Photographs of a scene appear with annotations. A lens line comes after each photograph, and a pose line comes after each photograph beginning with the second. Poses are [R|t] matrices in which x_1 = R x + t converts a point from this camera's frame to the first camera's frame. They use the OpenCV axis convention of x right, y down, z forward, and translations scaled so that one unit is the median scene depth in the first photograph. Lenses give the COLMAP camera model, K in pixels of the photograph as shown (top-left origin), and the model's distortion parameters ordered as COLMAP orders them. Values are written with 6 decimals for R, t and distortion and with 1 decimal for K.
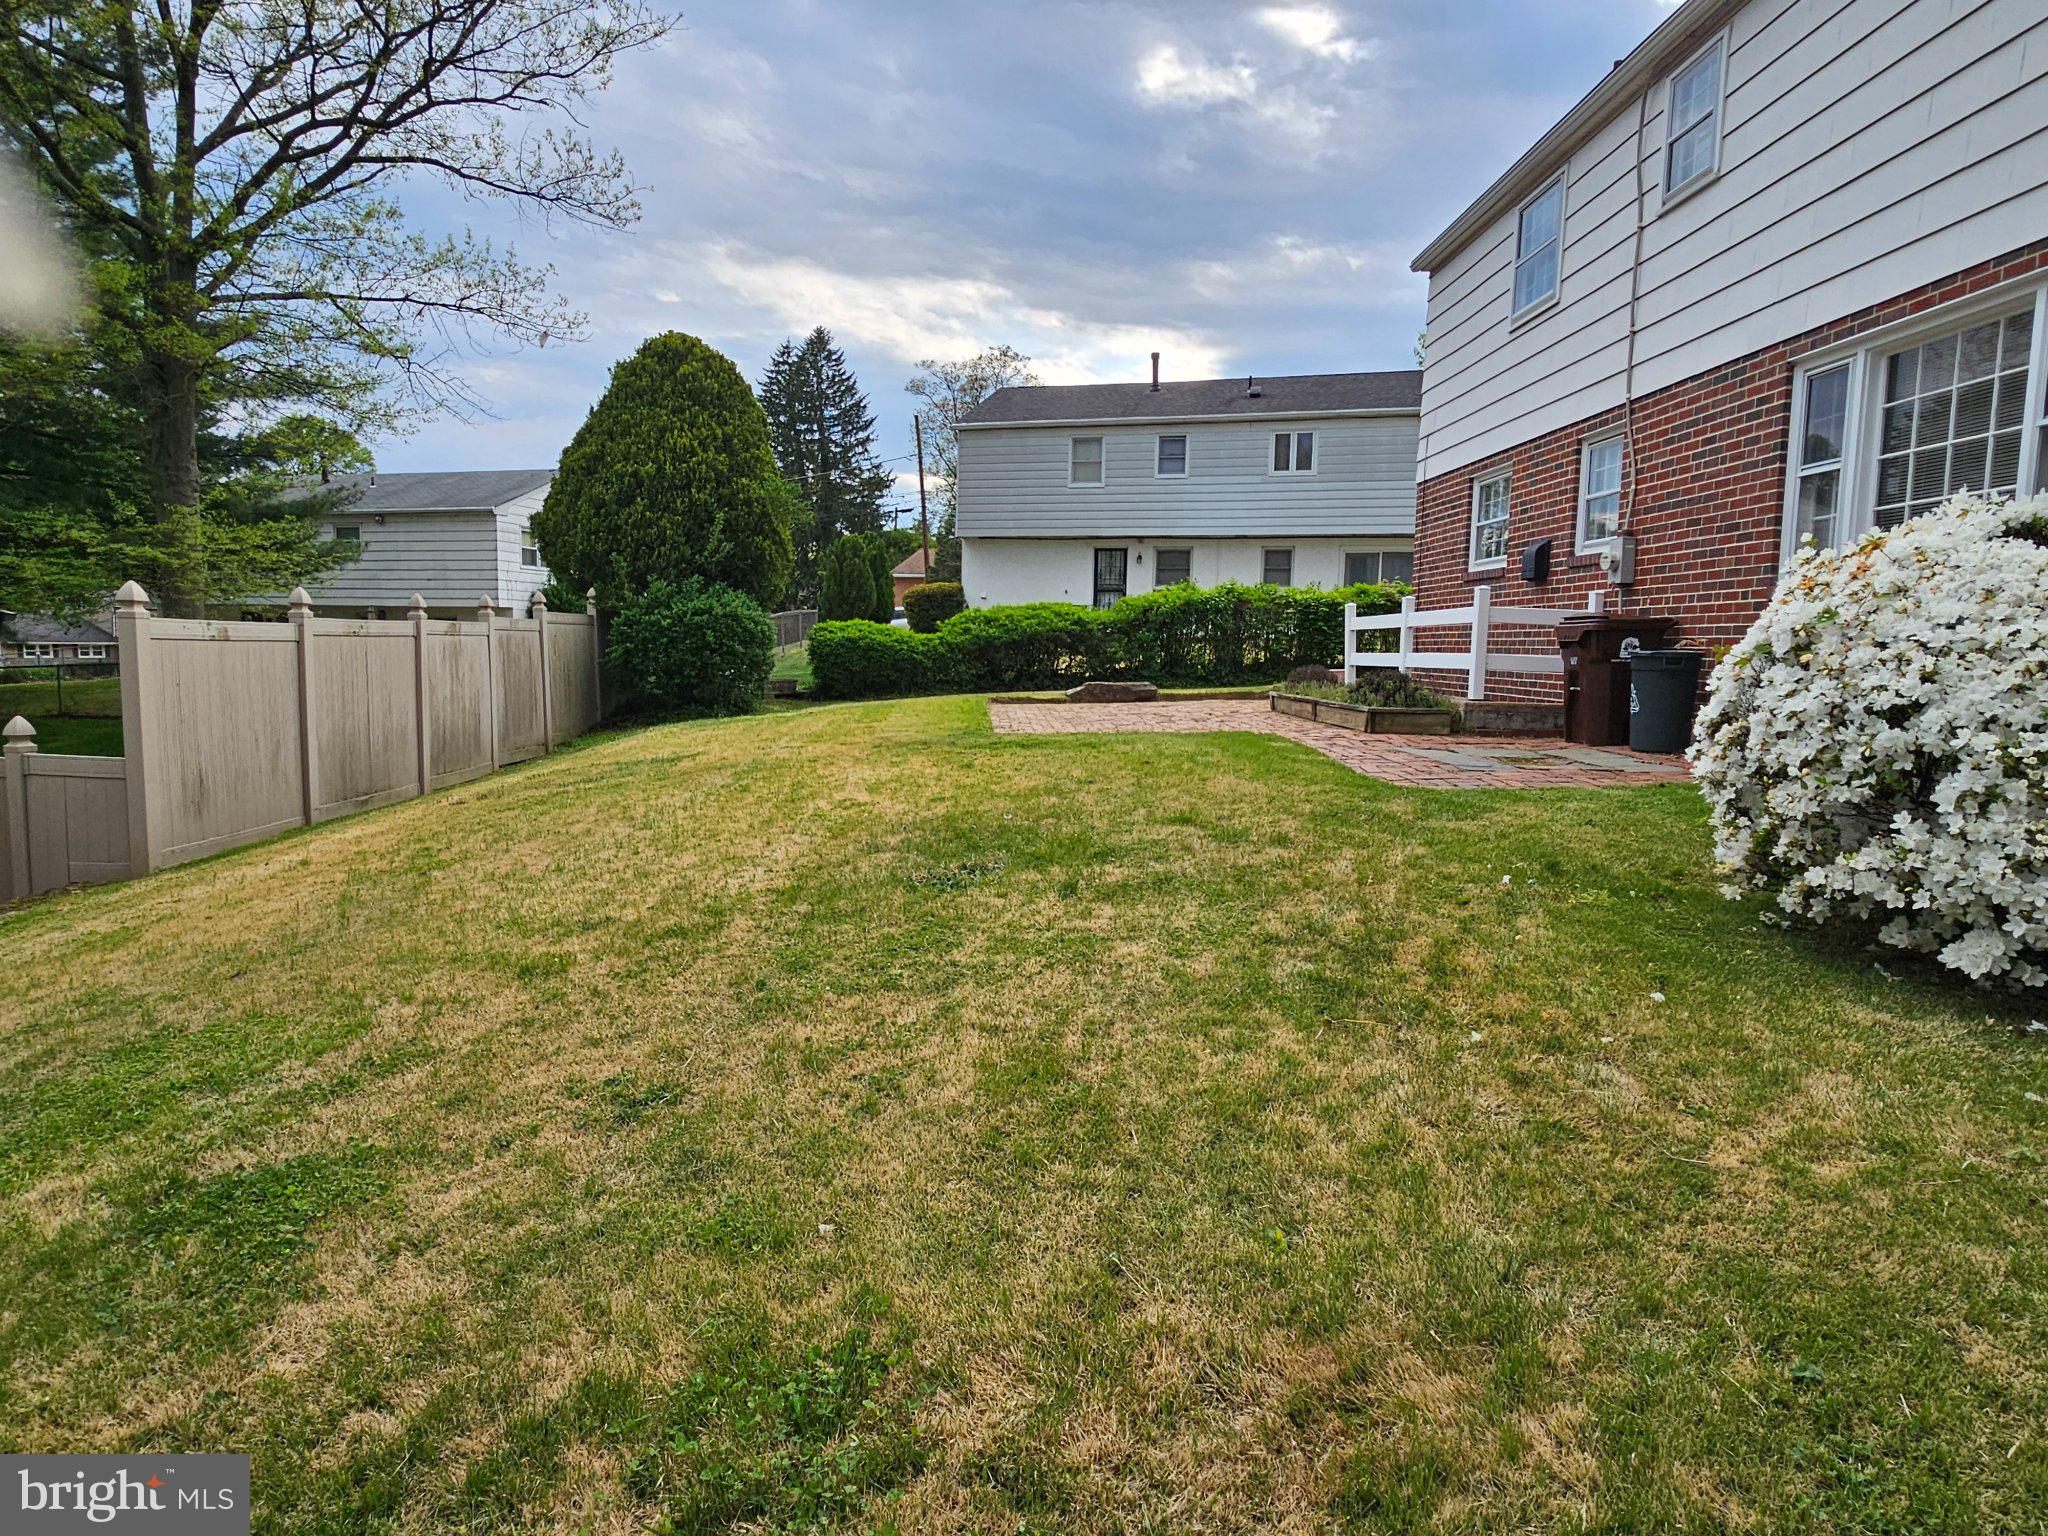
lens RADIAL K [[1160.0, 0, 1024.0], [0, 1160.0, 768.0], [0, 0, 1]] dist [-0.000123, -0.000993]
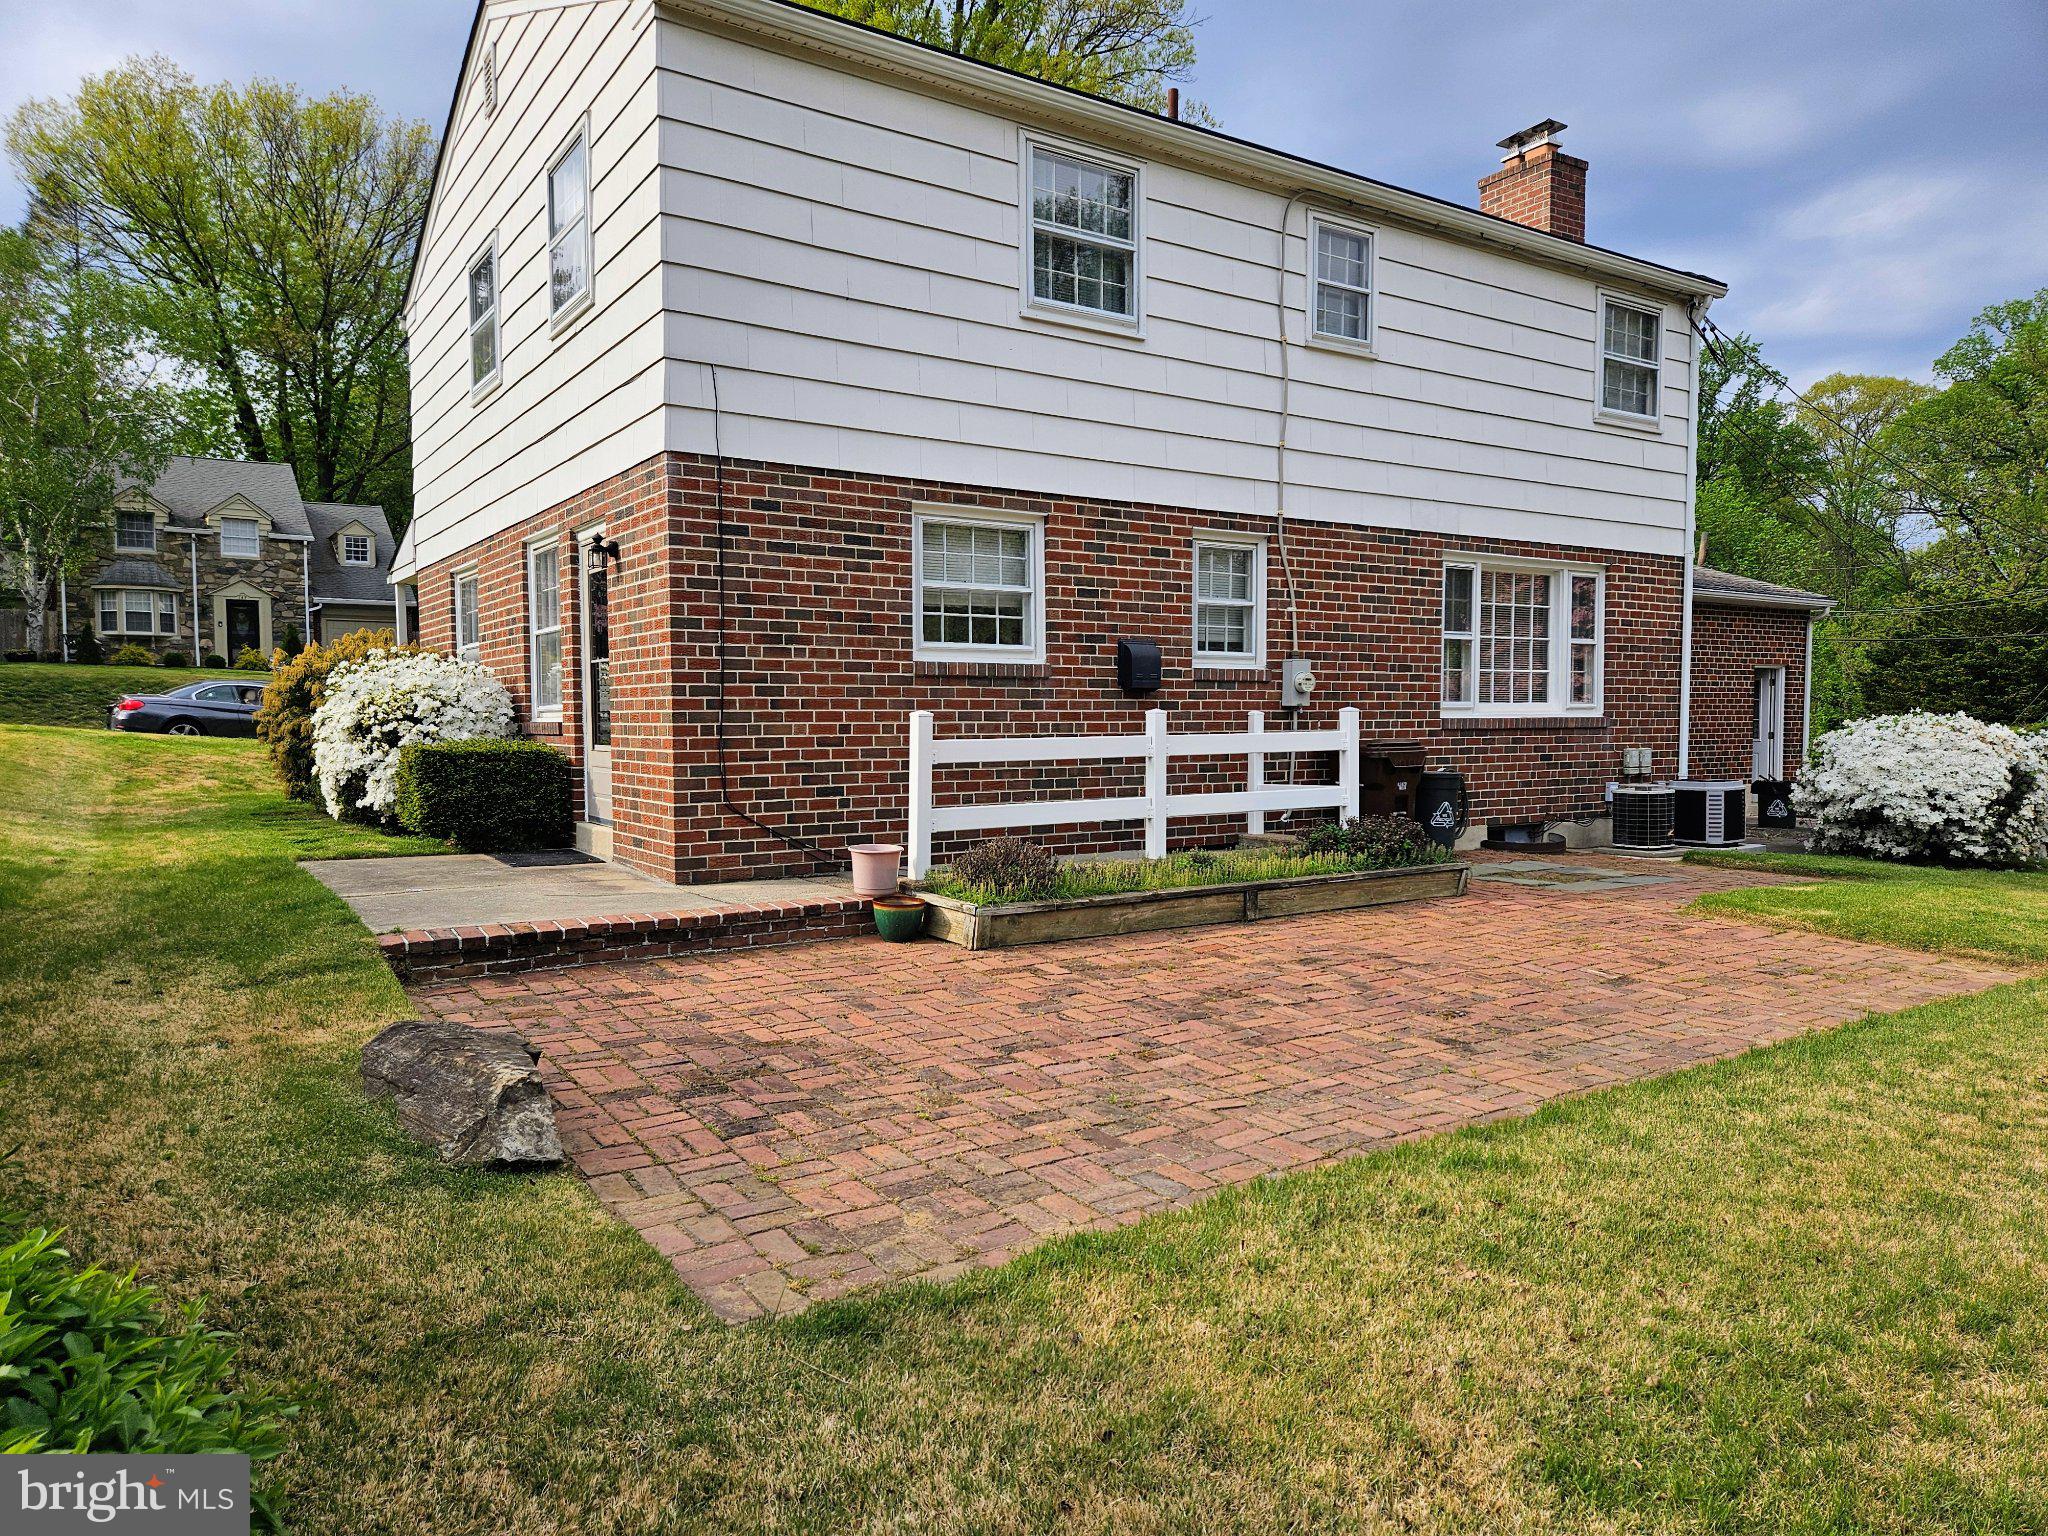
lens RADIAL K [[1353.9, 0, 1023.6], [0, 1353.9, 777.1], [0, 0, 1]] dist [0.070404, -0.063228]
pose [[-0.535903, -0.053538, 0.842581, -0.368572], [0.082834, 0.989838, 0.115579, -0.281179], [-0.840206, 0.131734, -0.526022, 2.019337]]
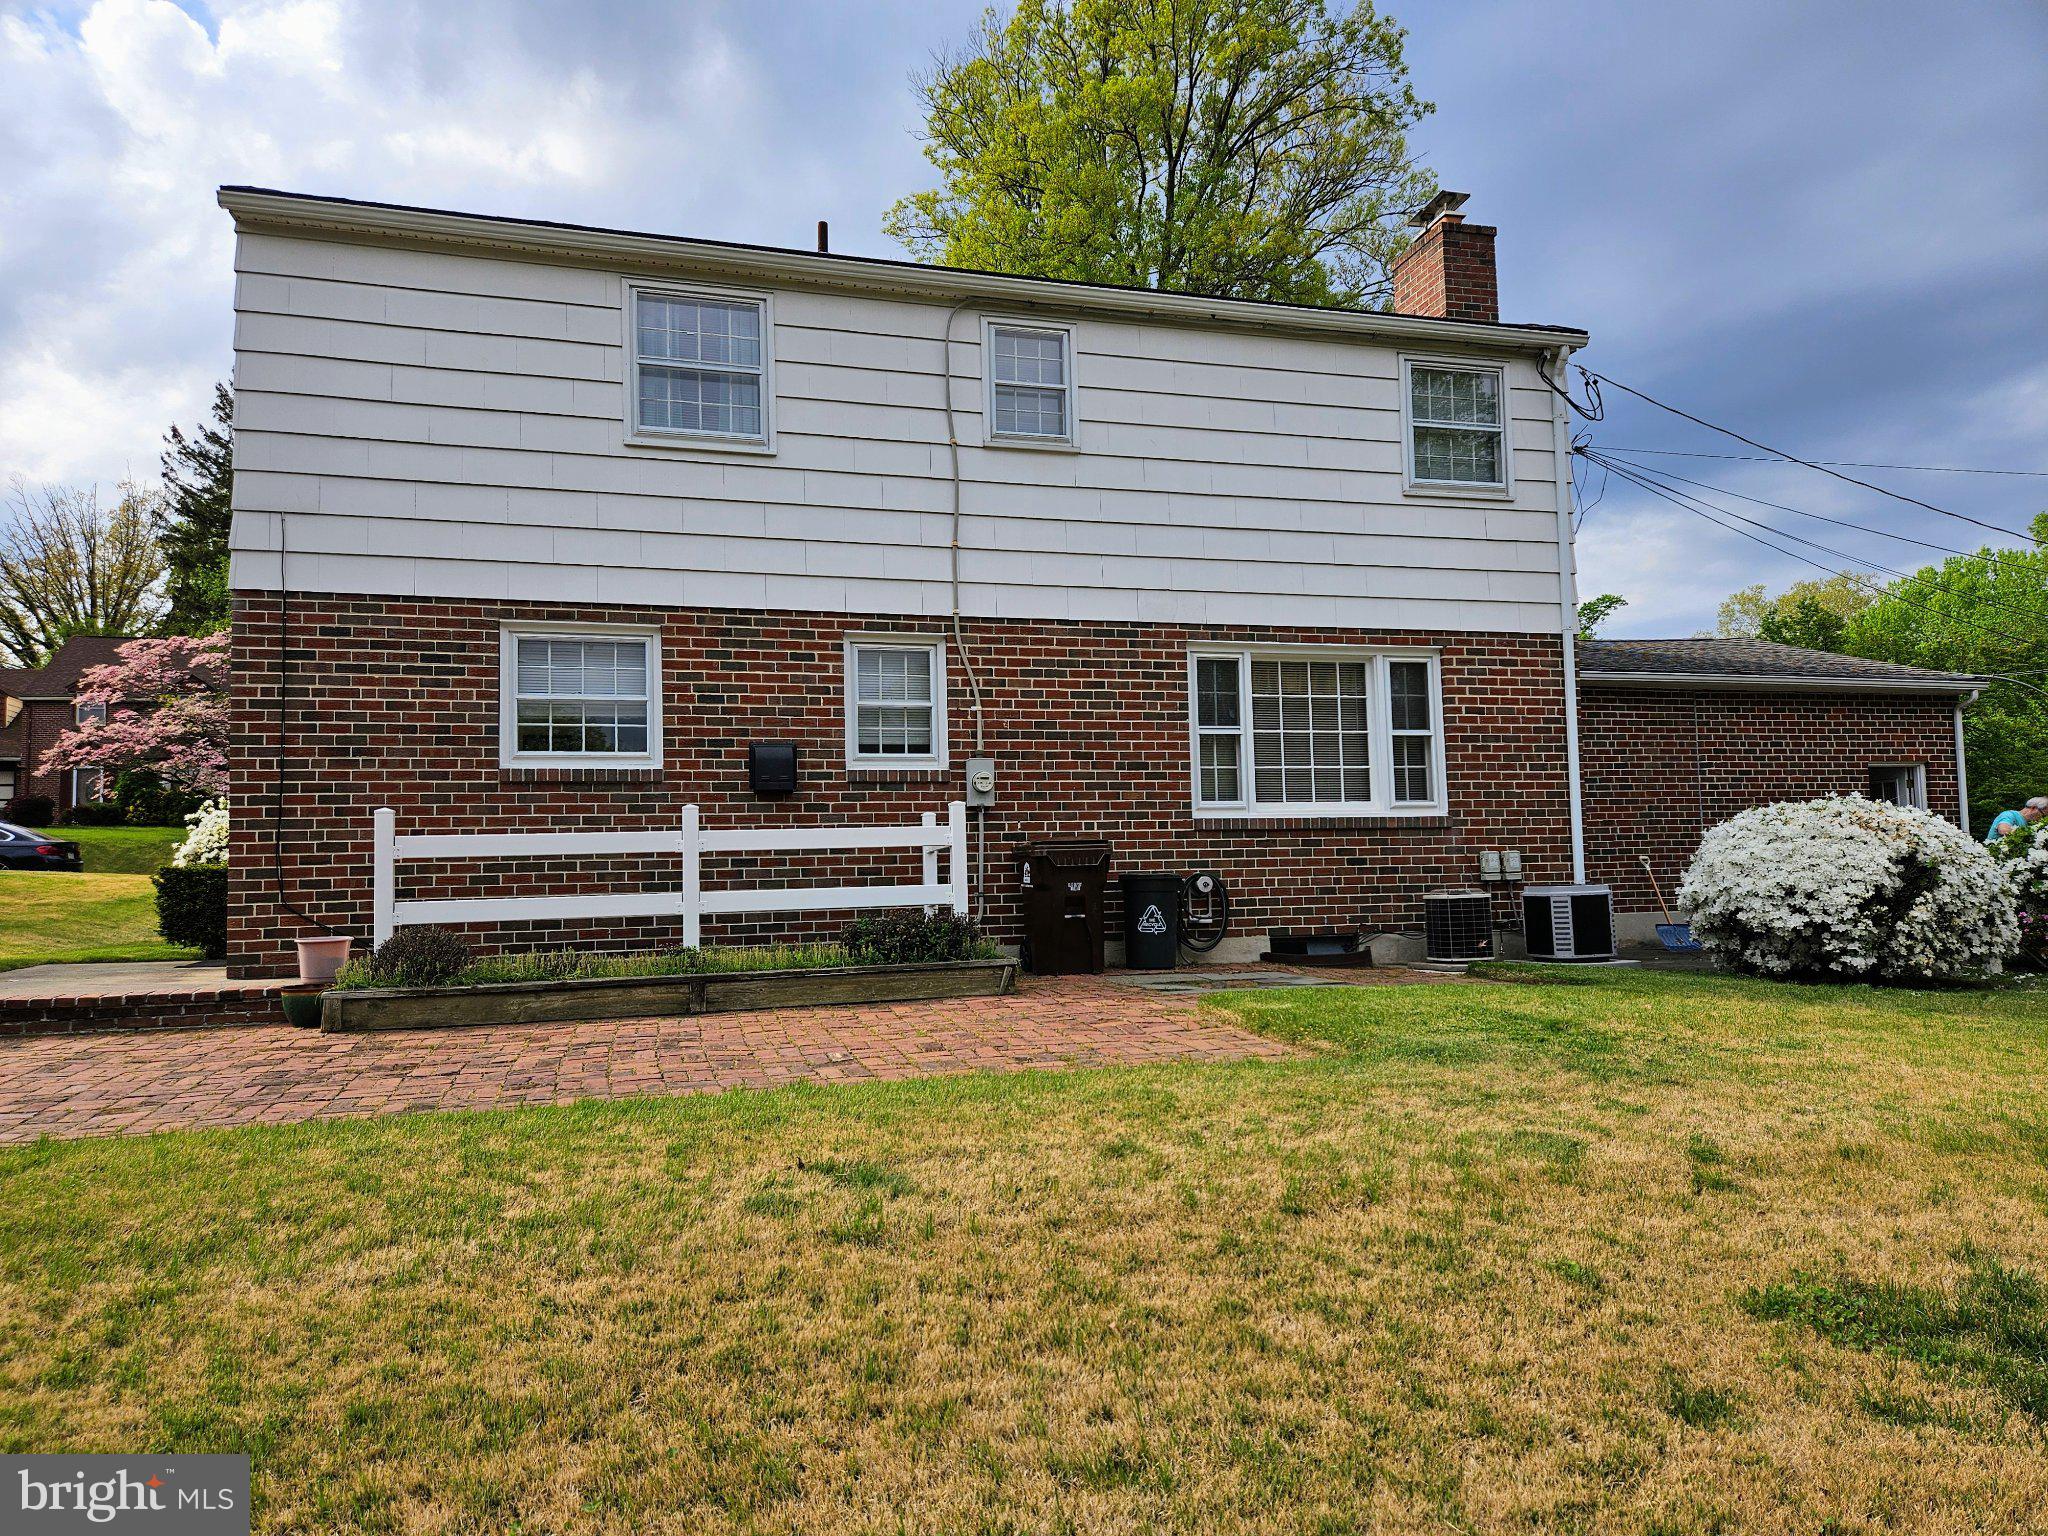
lens RADIAL K [[1353.9, 0, 1023.6], [0, 1353.9, 777.1], [0, 0, 1]] dist [0.070404, -0.063228]
pose [[-0.266014, 0.063569, 0.961871, -0.618992], [0.120972, 0.992136, -0.032113, -0.160607], [-0.956348, 0.107817, -0.271612, 1.414707]]
